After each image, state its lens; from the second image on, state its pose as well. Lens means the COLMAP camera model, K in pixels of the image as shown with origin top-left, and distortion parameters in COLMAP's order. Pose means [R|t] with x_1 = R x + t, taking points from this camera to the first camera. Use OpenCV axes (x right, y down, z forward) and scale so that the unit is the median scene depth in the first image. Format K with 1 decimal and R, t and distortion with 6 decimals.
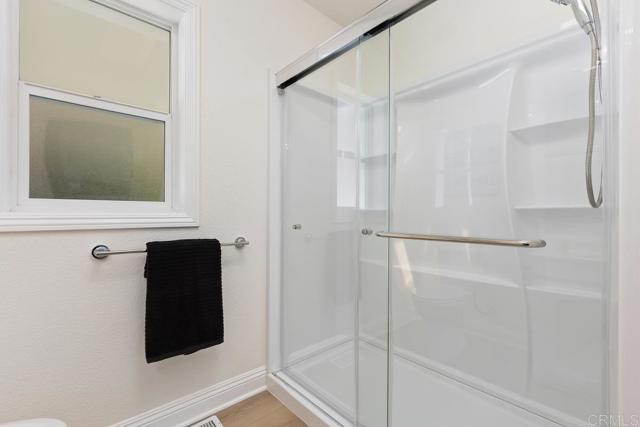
lens RADIAL K [[280.3, 0, 318.9], [0, 280.3, 213.3], [0, 0, 1]] dist [0.013466, 0.000663]
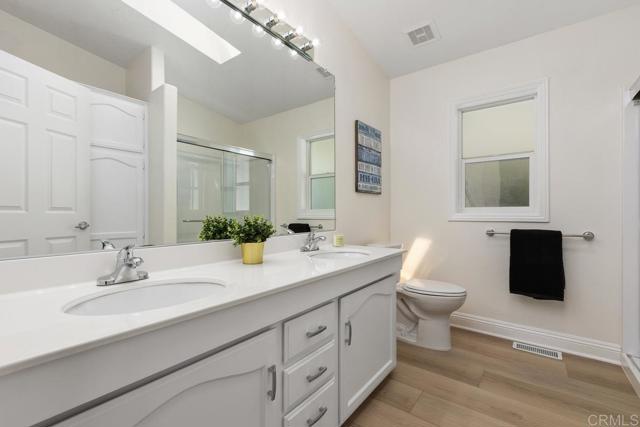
lens RADIAL K [[280.3, 0, 318.7], [0, 280.3, 212.5], [0, 0, 1]] dist [0.013466, 0.000663]
pose [[0.178082, -0.009475, -0.983970, 0.862581], [-0.003125, 0.999943, -0.010195, 0.015113], [0.984011, 0.004890, 0.178042, -0.495367]]
